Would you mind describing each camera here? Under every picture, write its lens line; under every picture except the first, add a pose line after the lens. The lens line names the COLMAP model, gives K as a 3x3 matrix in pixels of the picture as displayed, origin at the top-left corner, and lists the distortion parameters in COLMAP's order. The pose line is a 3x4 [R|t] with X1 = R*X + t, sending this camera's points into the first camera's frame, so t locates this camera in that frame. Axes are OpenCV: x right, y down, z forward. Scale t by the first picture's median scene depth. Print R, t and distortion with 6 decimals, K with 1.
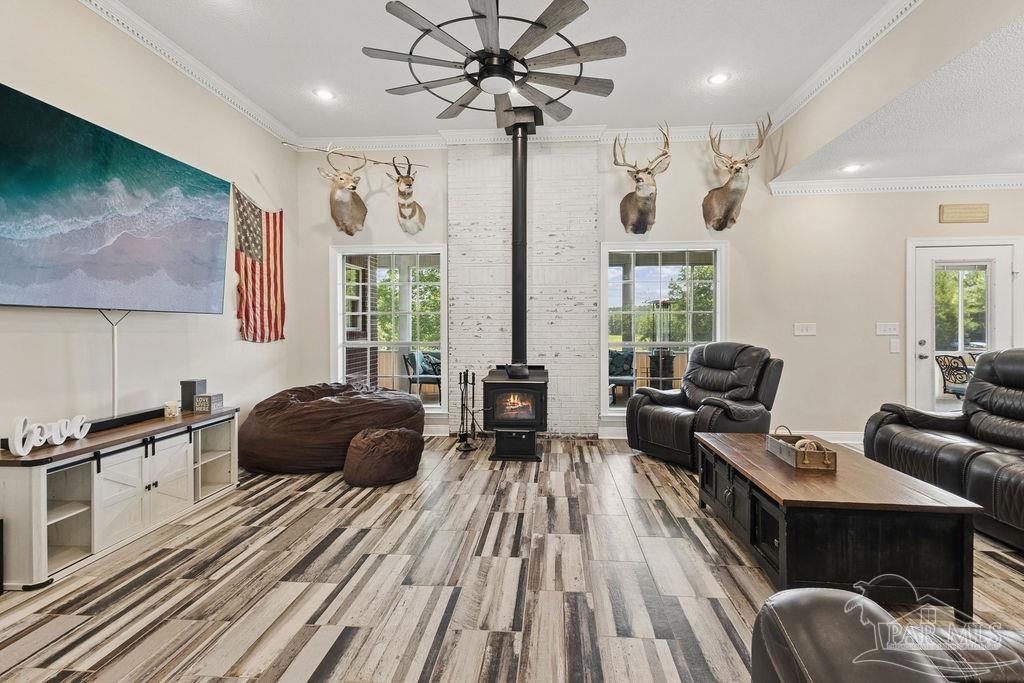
lens RADIAL K [[472.0, 0, 522.7], [0, 472.0, 339.0], [0, 0, 1]] dist [0.013788, 0.000050]
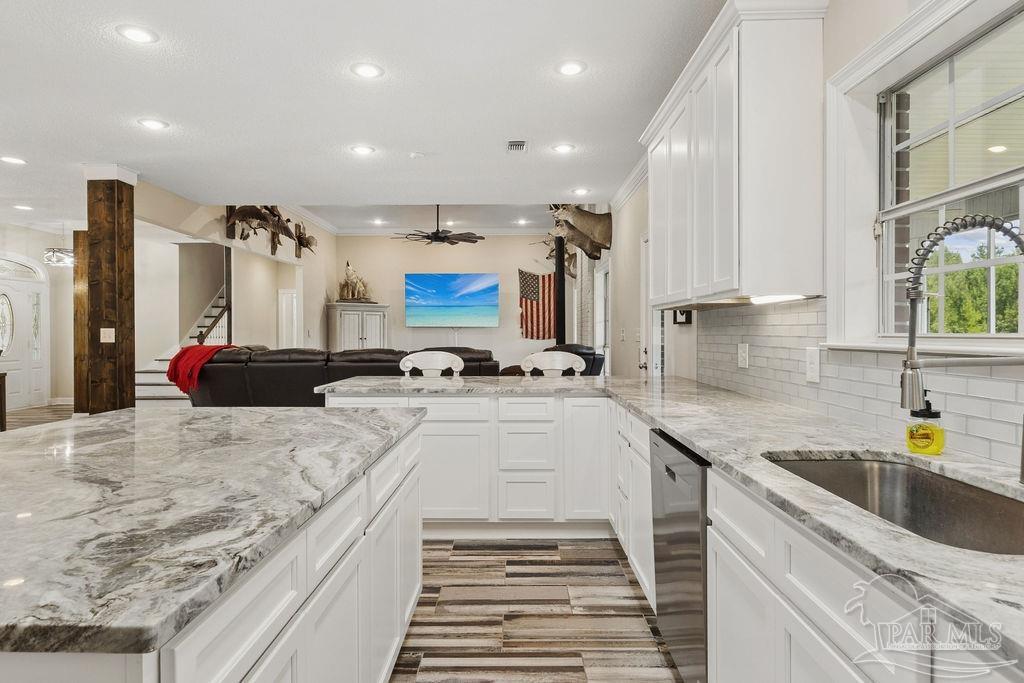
lens RADIAL K [[582.6, 0, 508.7], [0, 582.6, 337.2], [0, 0, 1]] dist [-0.000662, -0.000160]
pose [[0.065087, 0.010745, -0.997822, 2.853952], [-0.024708, 0.999653, 0.009153, -0.032926], [0.997574, 0.024058, 0.065330, 1.020141]]
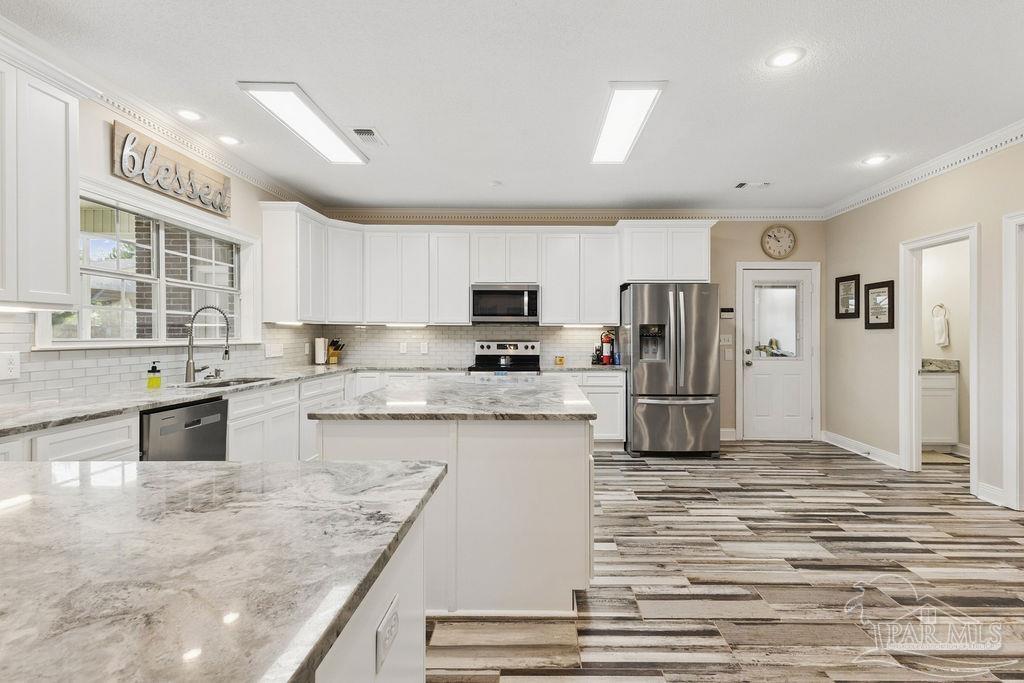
lens RADIAL K [[479.5, 0, 535.9], [0, 479.5, 338.1], [0, 0, 1]] dist [0.017187, -0.000508]
pose [[-0.069280, -0.000619, 0.997597, 1.415235], [0.026408, 0.999648, 0.002454, -0.024316], [-0.997248, 0.026515, -0.069239, 0.701108]]
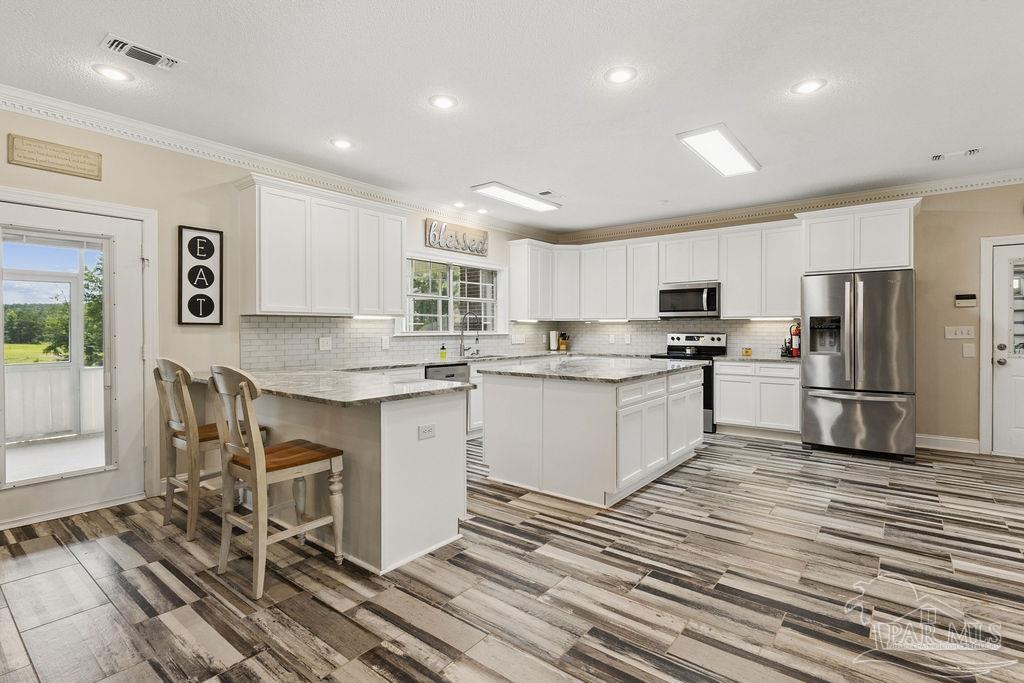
lens RADIAL K [[488.7, 0, 511.1], [0, 488.7, 332.0], [0, 0, 1]] dist [0.001794, -0.000452]
pose [[0.565993, -0.000875, 0.824410, 1.102202], [0.022489, 0.999644, -0.014378, -0.006276], [-0.824103, 0.026678, 0.565811, 0.183431]]
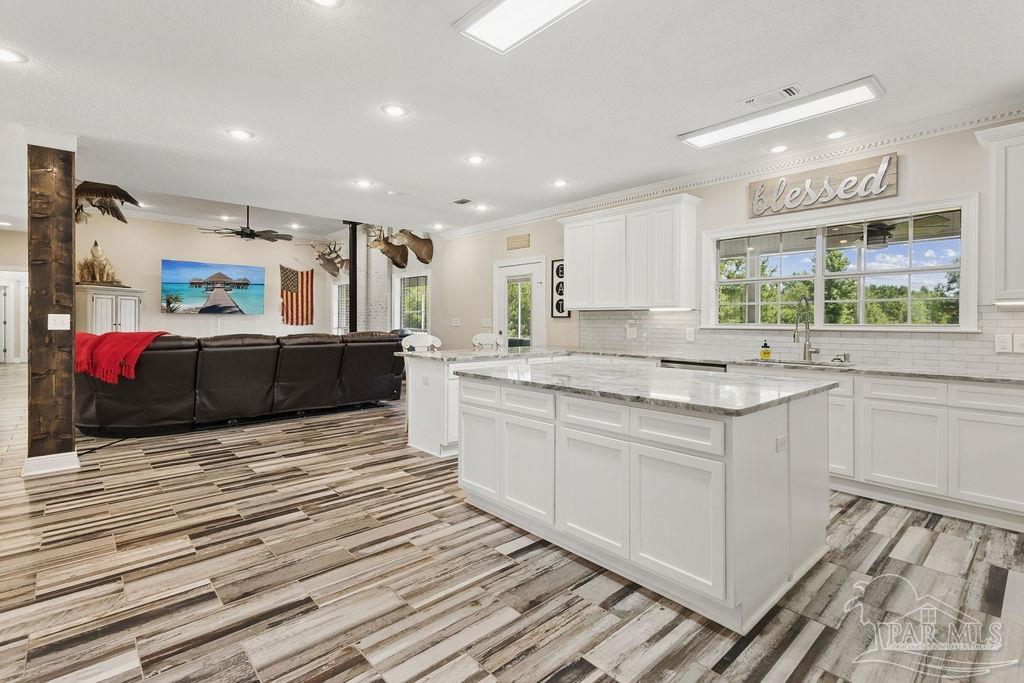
lens RADIAL K [[479.4, 0, 506.1], [0, 479.4, 321.1], [0, 0, 1]] dist [0.020788, -0.000052]
pose [[0.720868, 0.008843, -0.693015, 2.821817], [-0.026023, 0.999559, -0.014315, -0.009955], [0.692583, 0.028353, 0.720781, -0.066204]]
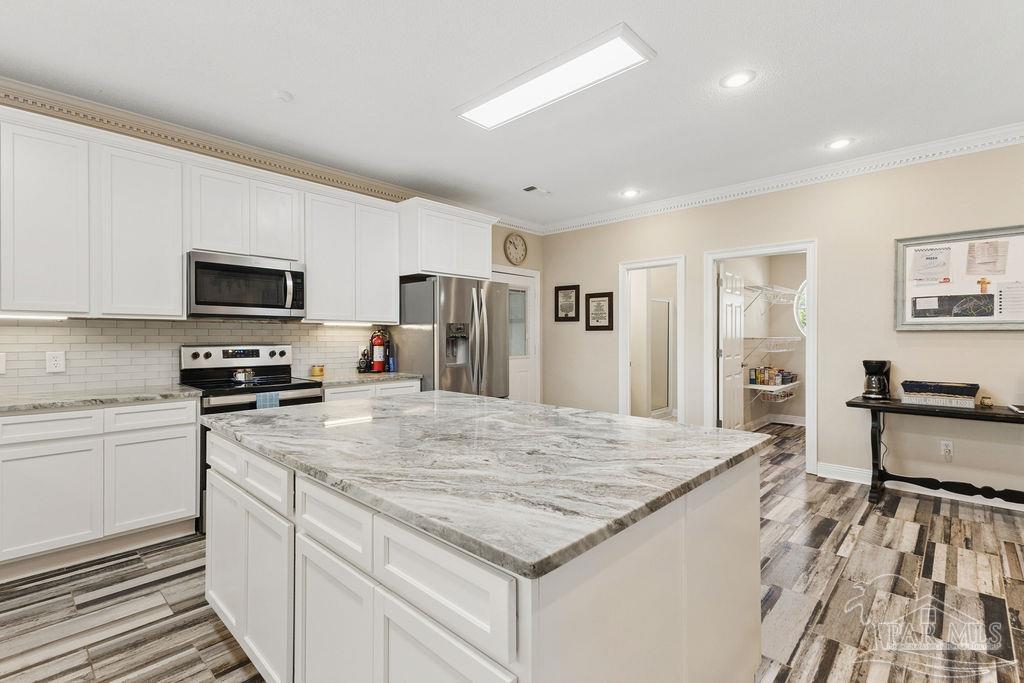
lens RADIAL K [[471.3, 0, 509.8], [0, 471.3, 335.4], [0, 0, 1]] dist [0.015730, 0.000030]
pose [[-0.775475, 0.005560, 0.631353, 1.950461], [0.021686, 0.999606, 0.017833, -0.041442], [-0.631005, 0.027520, -0.775290, 1.145003]]
